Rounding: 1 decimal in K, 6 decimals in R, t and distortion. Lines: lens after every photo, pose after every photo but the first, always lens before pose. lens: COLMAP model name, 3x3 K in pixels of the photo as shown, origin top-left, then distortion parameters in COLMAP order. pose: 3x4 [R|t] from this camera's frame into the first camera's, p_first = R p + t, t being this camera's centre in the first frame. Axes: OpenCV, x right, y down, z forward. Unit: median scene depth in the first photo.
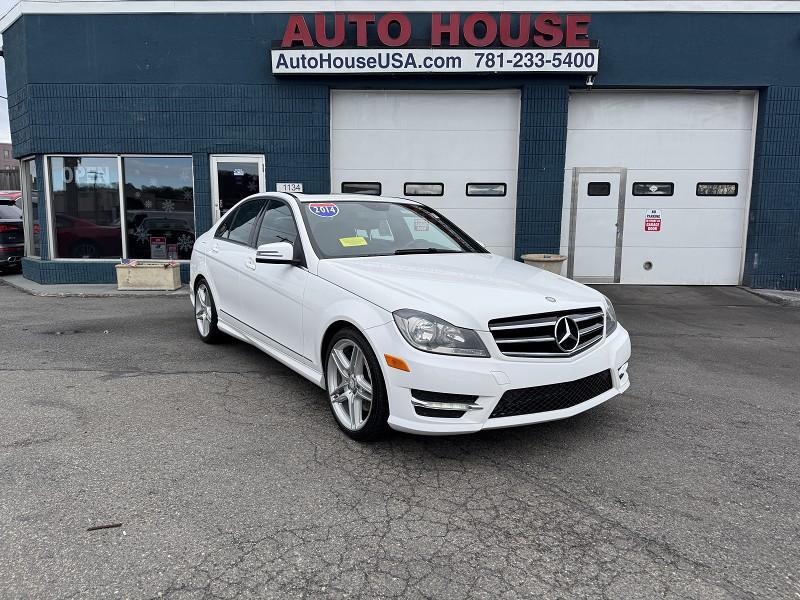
lens RADIAL K [[591.0, 0, 401.0], [0, 591.0, 309.9], [0, 0, 1]] dist [0.009367, -0.009679]
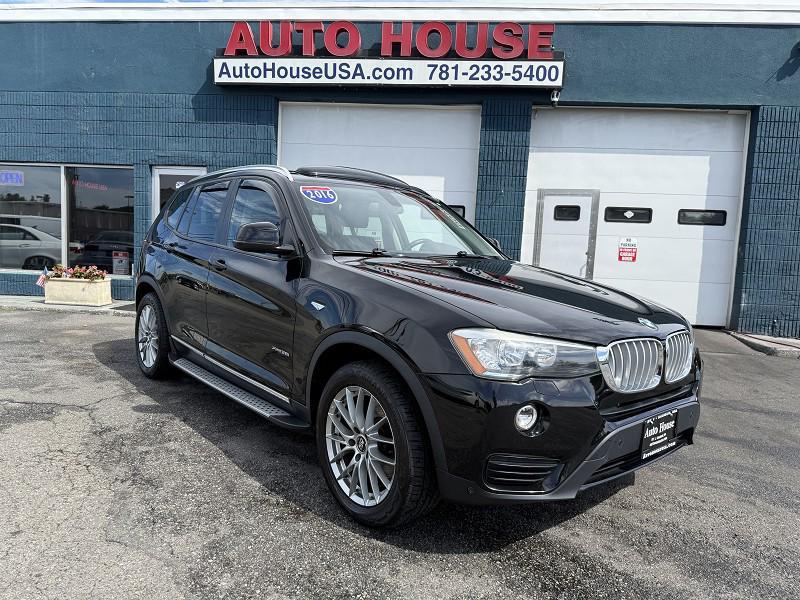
lens RADIAL K [[591.0, 0, 401.0], [0, 591.0, 309.9], [0, 0, 1]] dist [0.009367, -0.009679]
pose [[0.996245, 0.043682, -0.074751, 0.168352], [-0.046609, 0.998195, -0.037872, -0.014565], [0.072962, 0.041214, 0.996483, 0.092662]]
